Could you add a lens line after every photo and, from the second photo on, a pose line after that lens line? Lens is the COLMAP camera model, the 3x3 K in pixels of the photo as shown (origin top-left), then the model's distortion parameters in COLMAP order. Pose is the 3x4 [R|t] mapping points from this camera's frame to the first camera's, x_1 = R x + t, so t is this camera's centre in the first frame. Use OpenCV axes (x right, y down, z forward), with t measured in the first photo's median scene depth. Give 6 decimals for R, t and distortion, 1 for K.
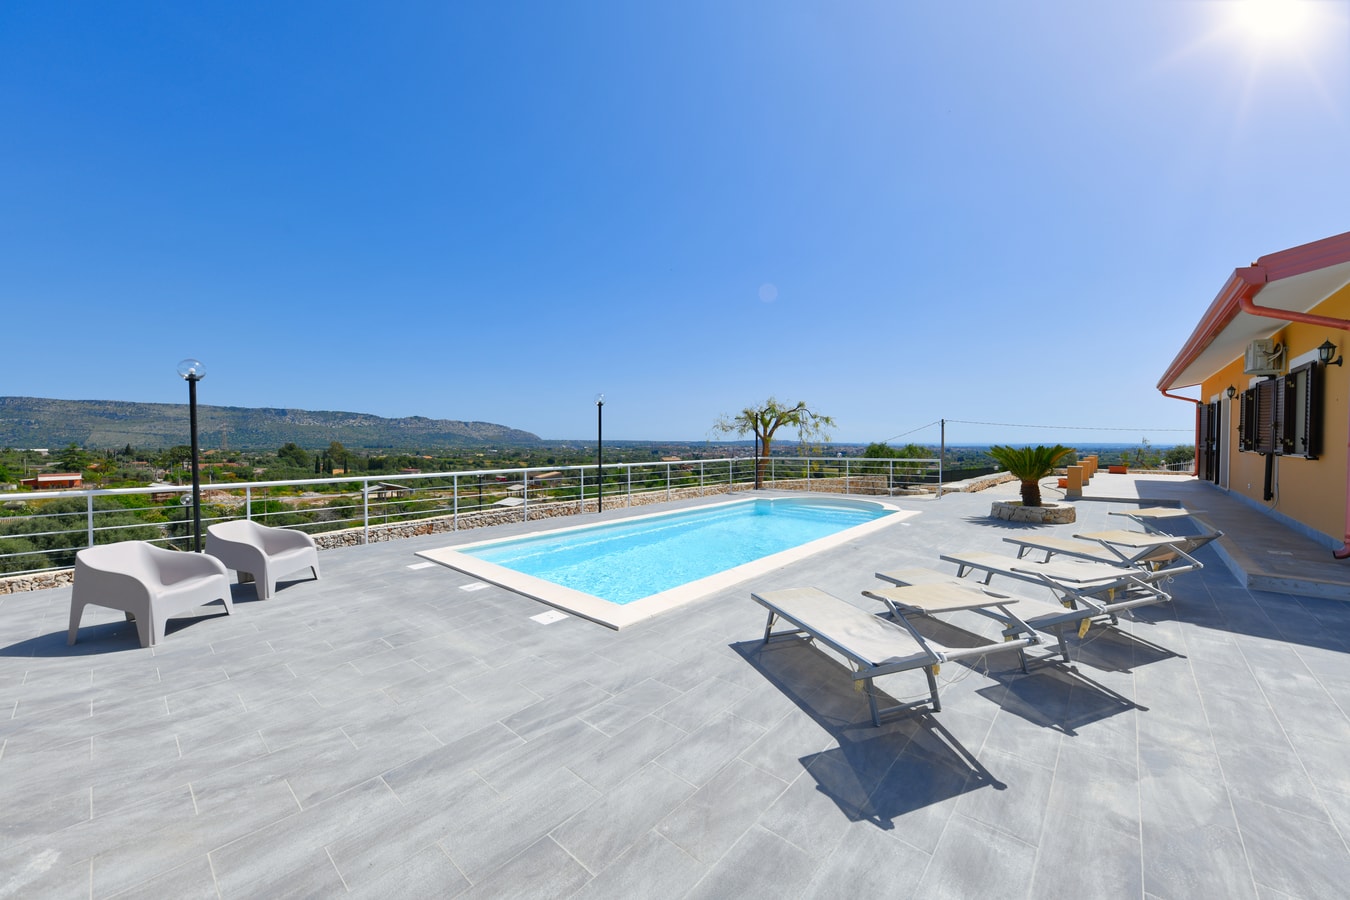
lens RADIAL K [[502.0, 0, 682.2], [0, 502.0, 451.8], [0, 0, 1]] dist [0.016430, -0.007463]
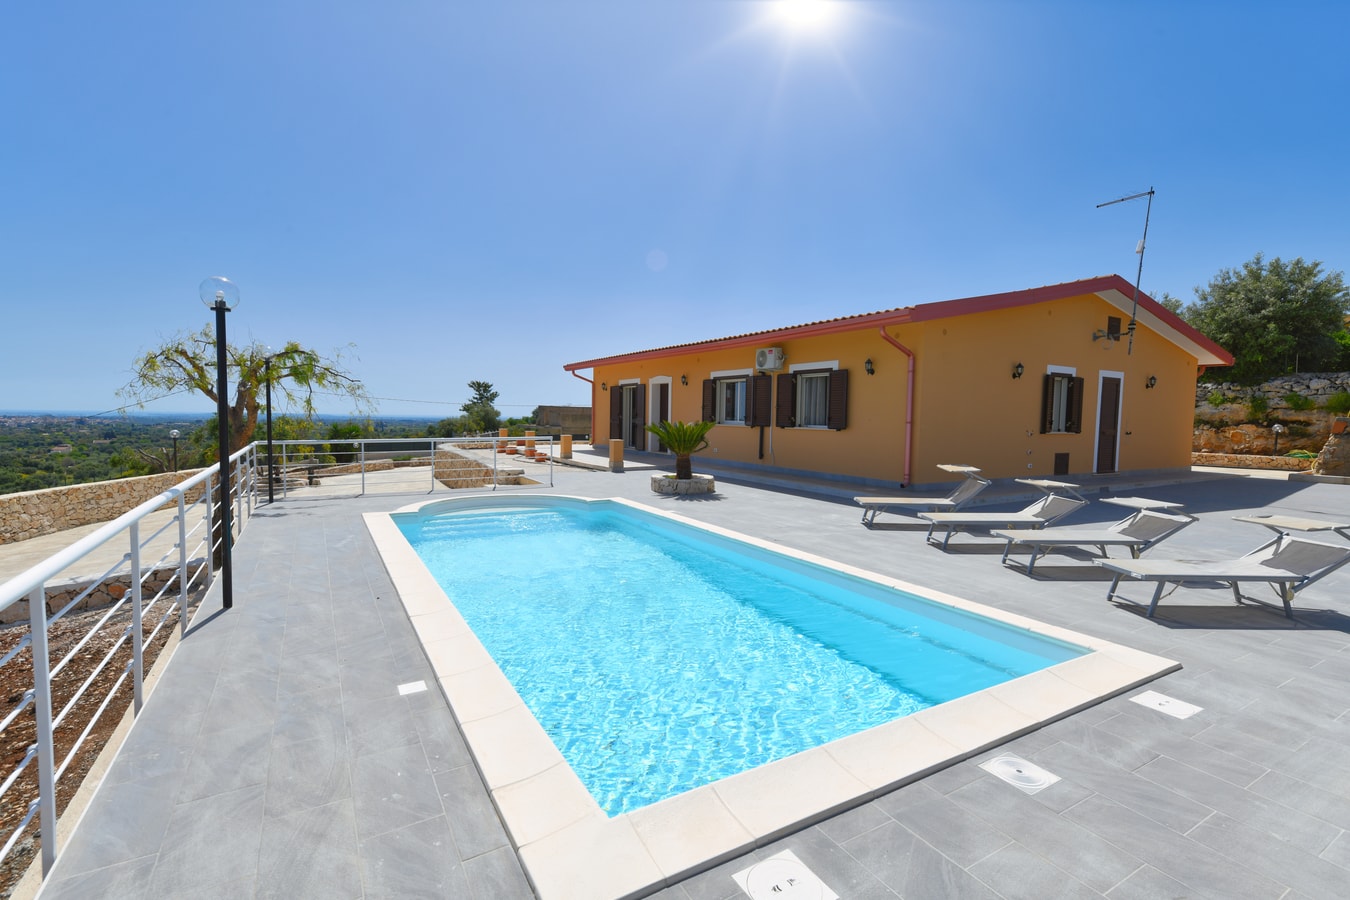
lens RADIAL K [[615.6, 0, 683.1], [0, 615.6, 456.8], [0, 0, 1]] dist [0.011560, -0.000523]
pose [[0.308058, -0.057745, 0.949613, -1.006198], [0.006628, 0.998262, 0.058553, -0.026104], [-0.951344, -0.011743, 0.307906, 1.150466]]
